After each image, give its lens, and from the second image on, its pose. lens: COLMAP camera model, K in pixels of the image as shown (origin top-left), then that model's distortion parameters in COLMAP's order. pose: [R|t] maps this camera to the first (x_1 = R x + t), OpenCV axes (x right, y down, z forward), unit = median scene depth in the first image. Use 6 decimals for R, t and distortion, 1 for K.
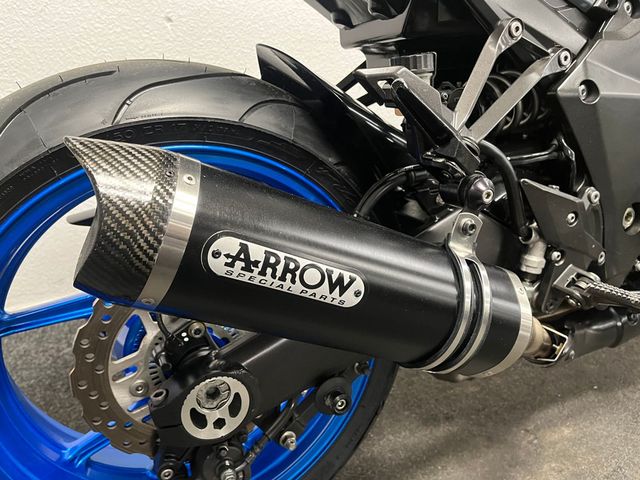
lens RADIAL K [[484.5, 0, 315.4], [0, 484.5, 237.9], [0, 0, 1]] dist [0.066561, -0.086930]
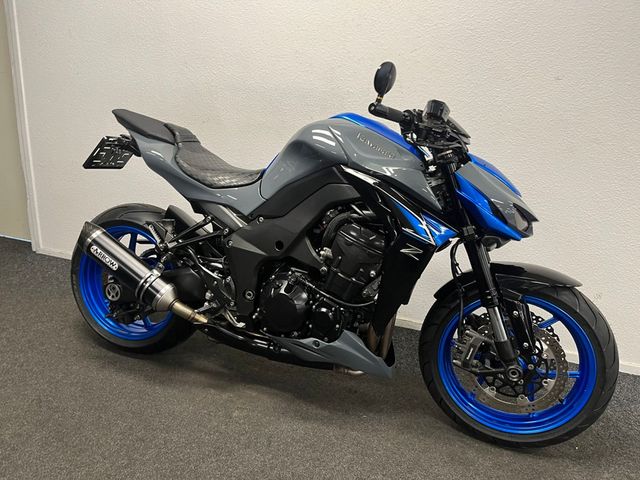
lens RADIAL K [[484.5, 0, 315.3], [0, 484.5, 242.5], [0, 0, 1]] dist [0.066561, -0.086930]
pose [[0.723967, 0.257529, -0.639961, 3.377644], [-0.334612, 0.942356, 0.000681, -0.575994], [0.603246, 0.213646, 0.768407, -1.128727]]
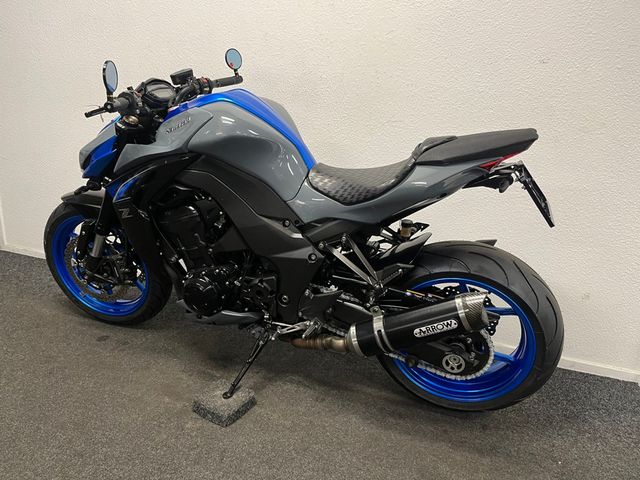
lens RADIAL K [[484.5, 0, 316.8], [0, 484.5, 243.0], [0, 0, 1]] dist [0.066561, -0.086930]
pose [[0.727274, 0.260774, -0.634878, 3.372537], [-0.336552, 0.941664, 0.001254, -0.636019], [0.598169, 0.212757, 0.772612, -0.739554]]
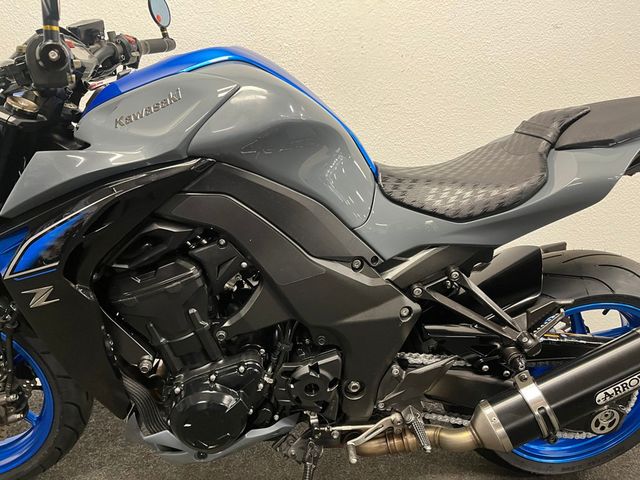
lens RADIAL K [[484.5, 0, 316.7], [0, 484.5, 236.4], [0, 0, 1]] dist [0.066561, -0.086930]
pose [[0.948113, 0.121422, -0.293834, 1.517377], [-0.166504, 0.976955, -0.133547, -0.509875], [0.270847, 0.175542, 0.946481, -0.283383]]
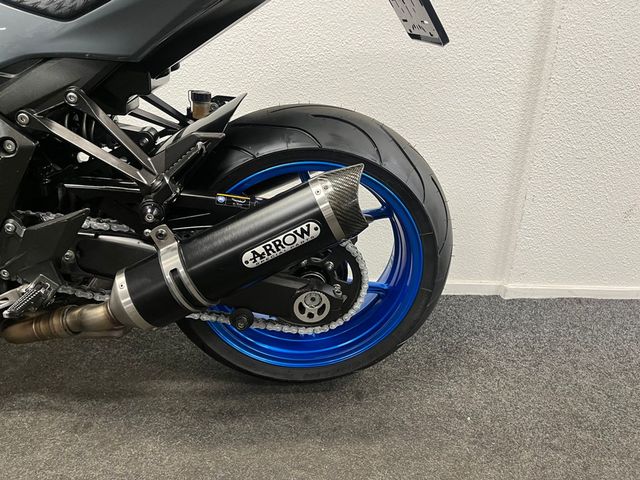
lens RADIAL K [[484.5, 0, 324.2], [0, 484.5, 239.2], [0, 0, 1]] dist [0.066561, -0.086930]
pose [[0.948589, 0.166210, -0.269357, 2.720533], [-0.192420, 0.978532, -0.073827, -0.323500], [0.251303, 0.121861, 0.960207, 0.583114]]
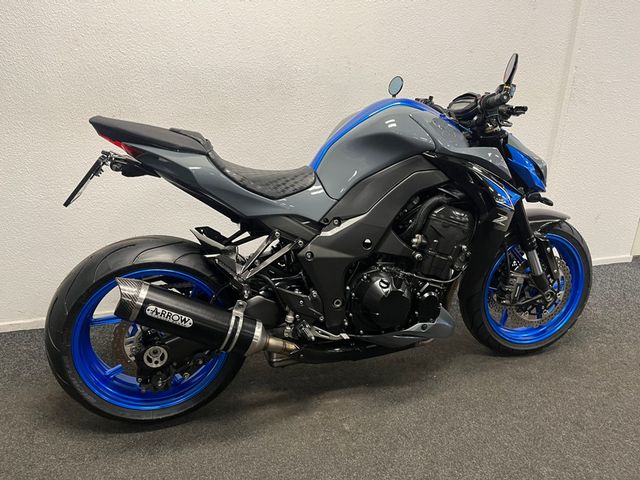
lens RADIAL K [[484.5, 0, 315.1], [0, 484.5, 236.1], [0, 0, 1]] dist [0.066561, -0.086930]
pose [[0.990800, 0.080694, -0.108645, 1.040314], [-0.086552, 0.994976, -0.050320, -0.330078], [0.104039, 0.059261, 0.992806, -1.944040]]
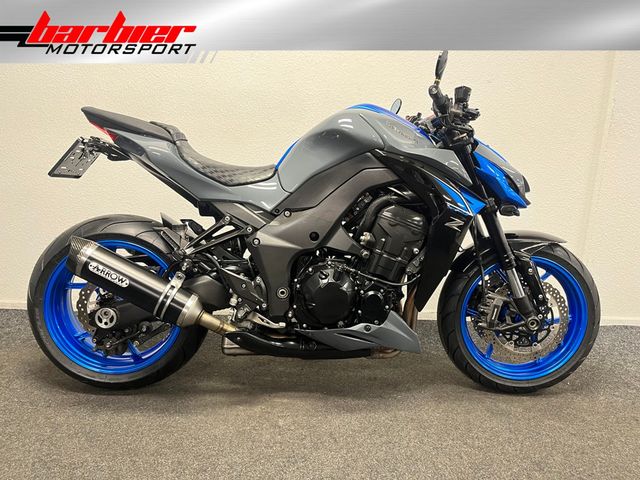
lens RADIAL K [[484.5, 0, 321.5], [0, 484.5, 238.5], [0, 0, 1]] dist [0.066561, -0.086930]
pose [[0.926669, 0.132812, -0.351634, 2.256964], [-0.198146, 0.967561, -0.156731, 0.051813], [0.319411, 0.214912, 0.922924, -1.729828]]
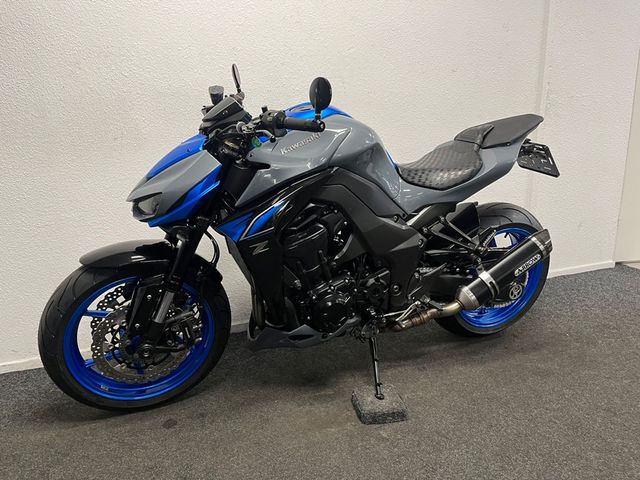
lens RADIAL K [[484.5, 0, 317.0], [0, 484.5, 235.3], [0, 0, 1]] dist [0.066561, -0.086930]
pose [[0.999405, 0.008537, -0.033415, 0.646929], [-0.013806, 0.986888, -0.160813, 0.020964], [0.031604, 0.161178, 0.986419, -1.908357]]
